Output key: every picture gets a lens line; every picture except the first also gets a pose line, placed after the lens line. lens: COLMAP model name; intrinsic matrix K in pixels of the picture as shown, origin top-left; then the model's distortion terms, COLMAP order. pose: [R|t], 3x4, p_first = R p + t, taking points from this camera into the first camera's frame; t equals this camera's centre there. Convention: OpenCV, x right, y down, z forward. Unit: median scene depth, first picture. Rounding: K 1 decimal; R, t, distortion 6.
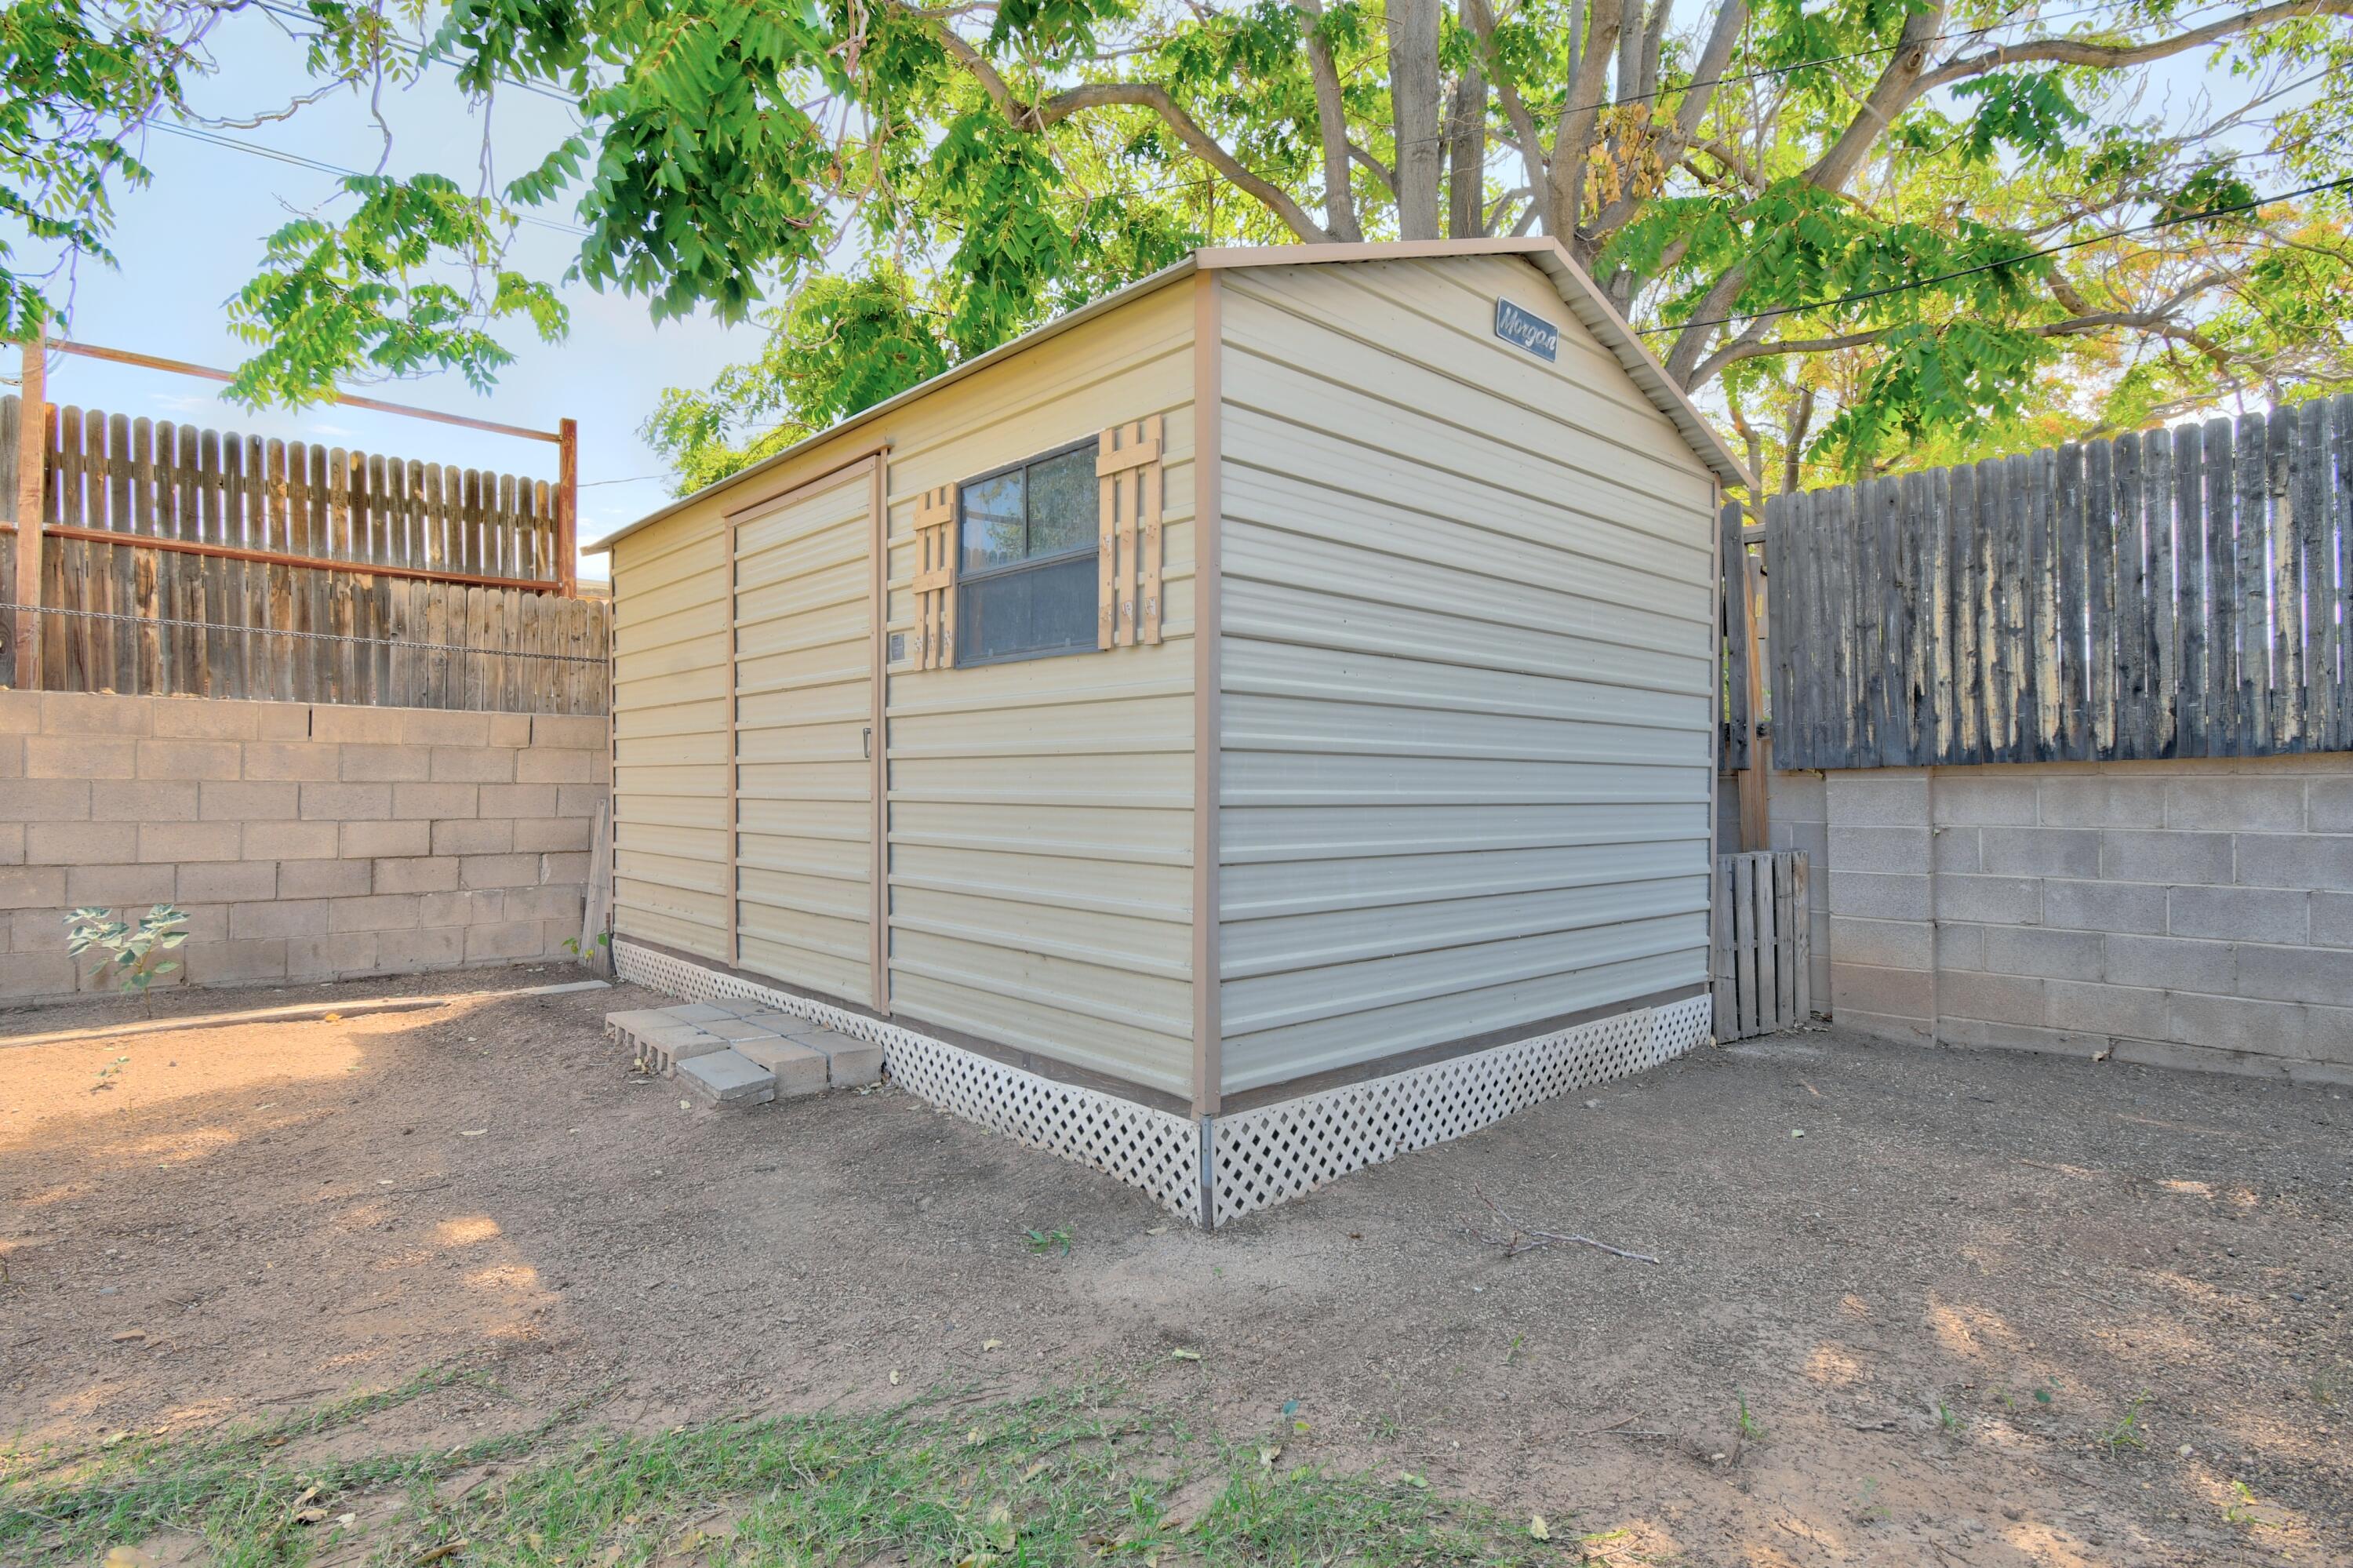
lens RADIAL K [[1189.7, 0, 1183.2], [0, 1189.7, 778.7], [0, 0, 1]] dist [-0.003751, -0.000537]
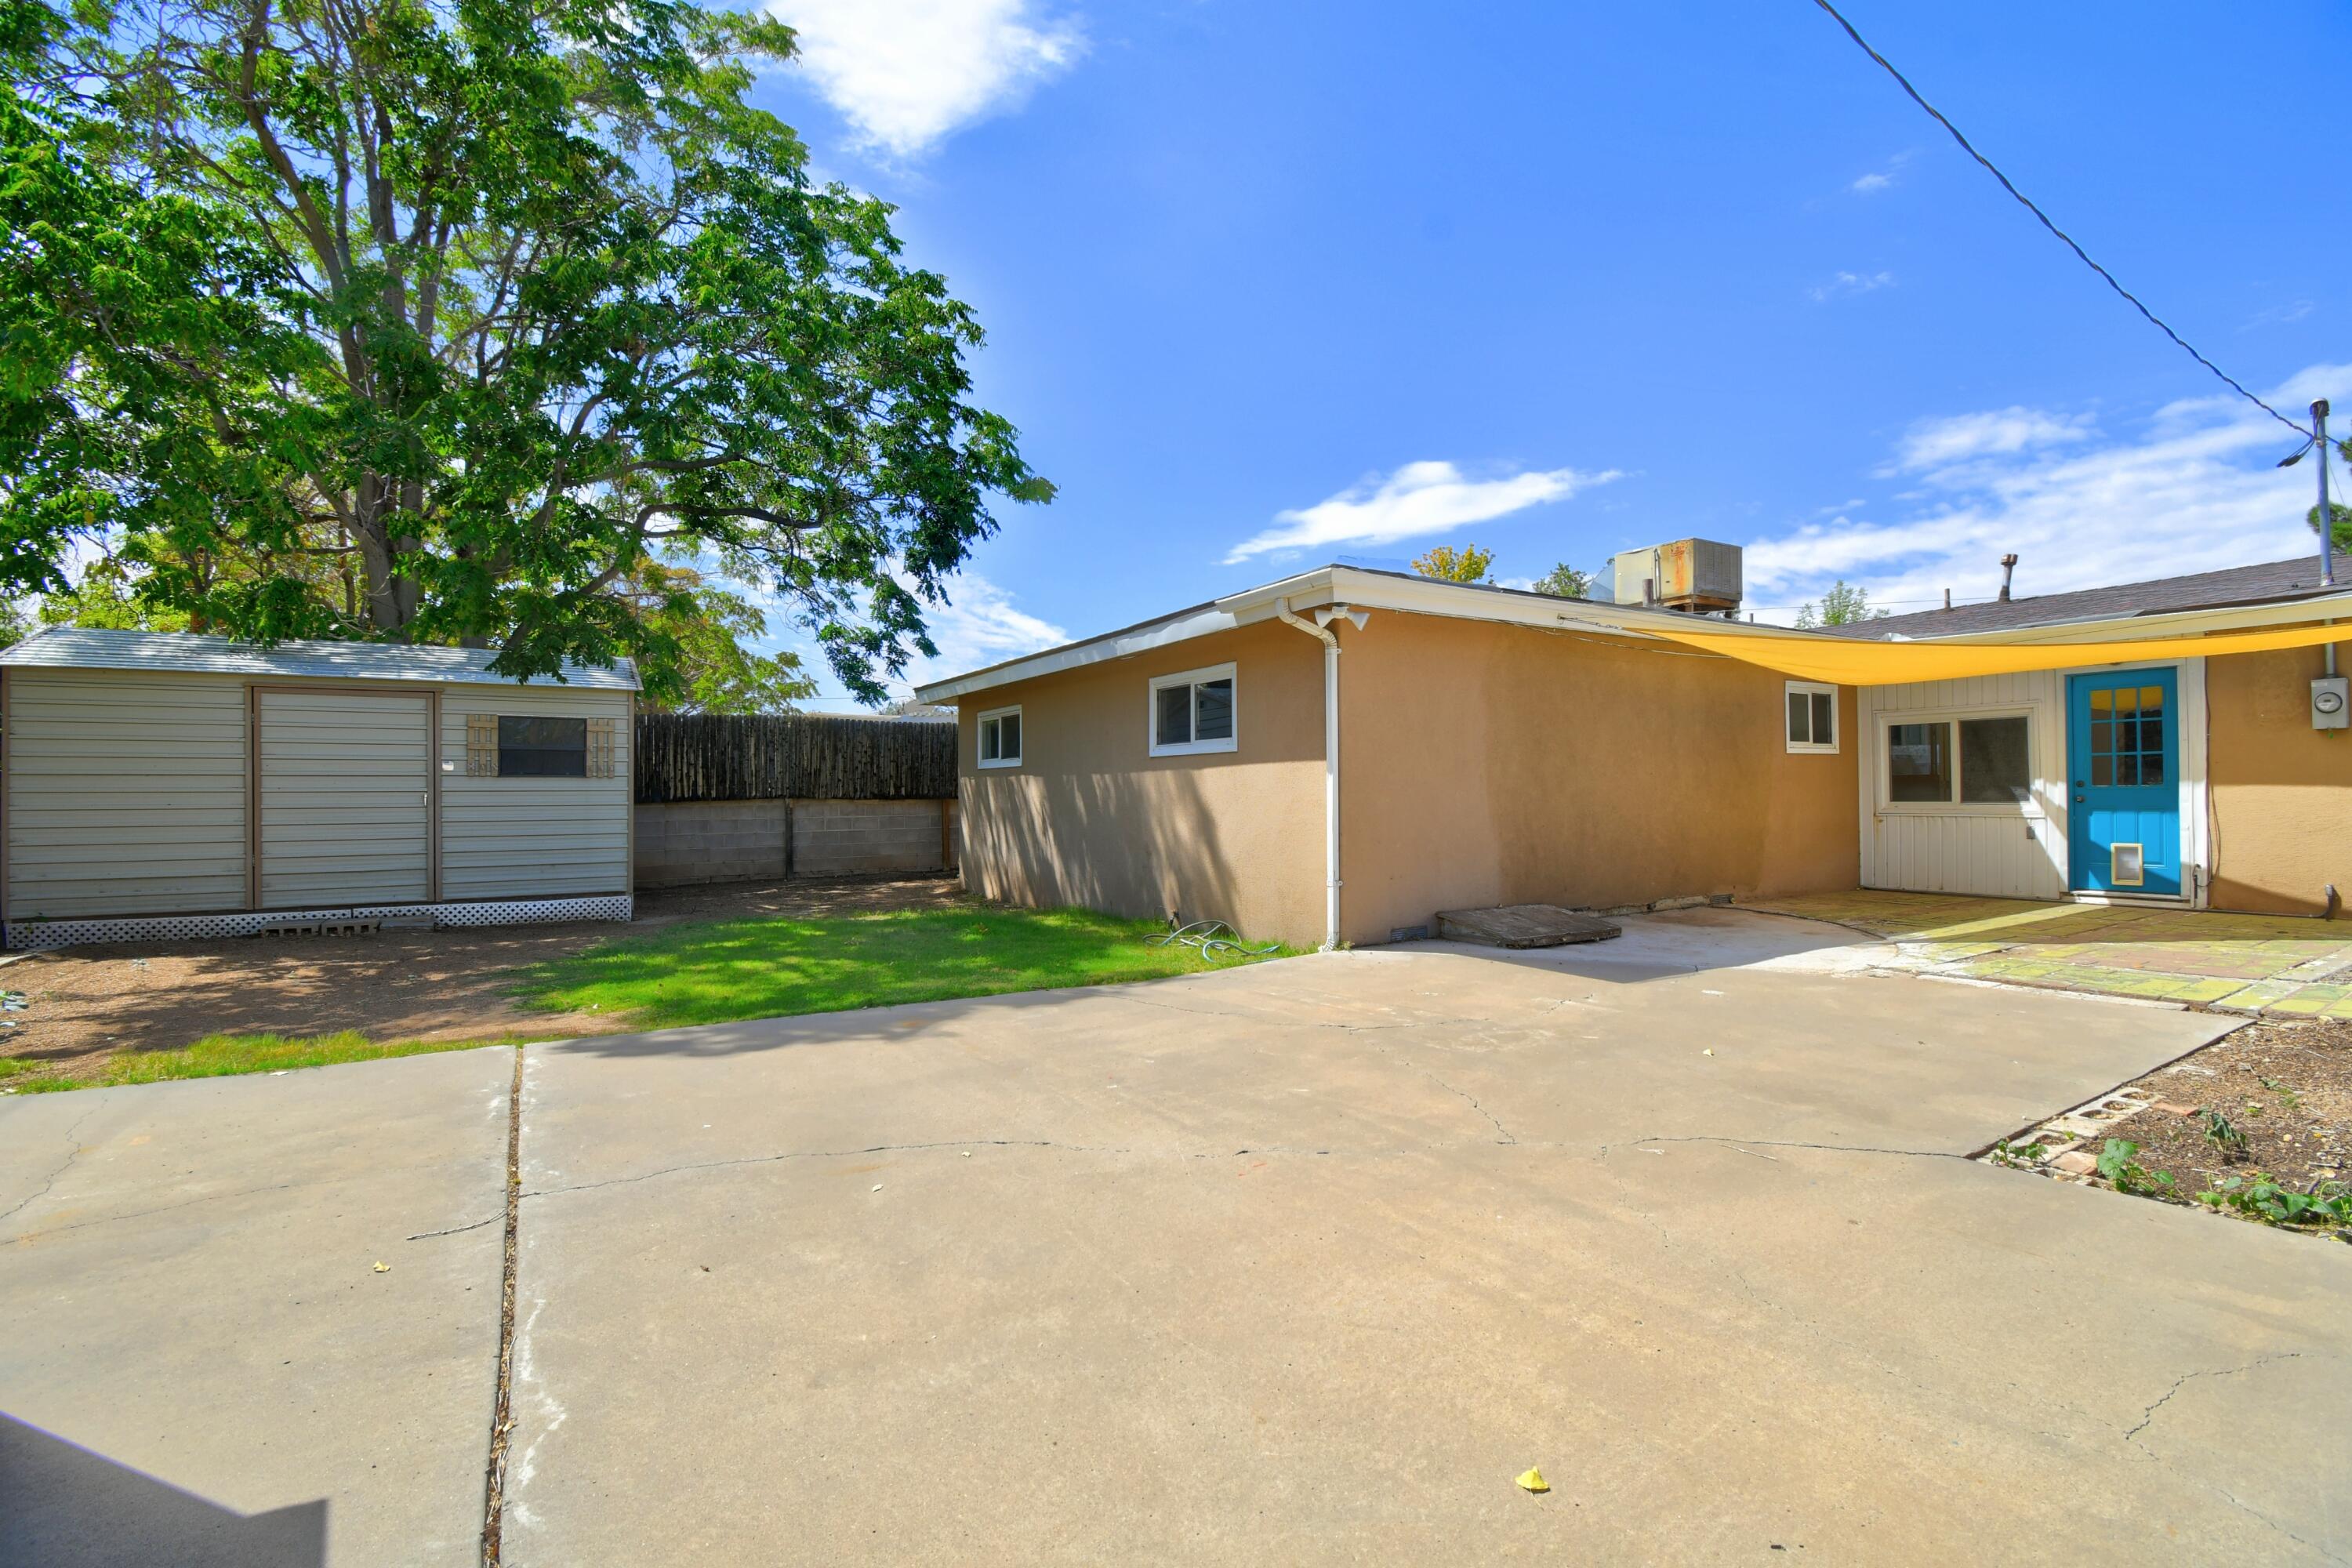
lens RADIAL K [[1071.2, 0, 1181.1], [0, 1071.2, 781.5], [0, 0, 1]] dist [0.000588, 0.000030]
pose [[0.205018, 0.002839, 0.978754, -2.162577], [-0.002303, 0.999994, -0.002418, -0.069445], [-0.978756, -0.001758, 0.205023, -1.094161]]
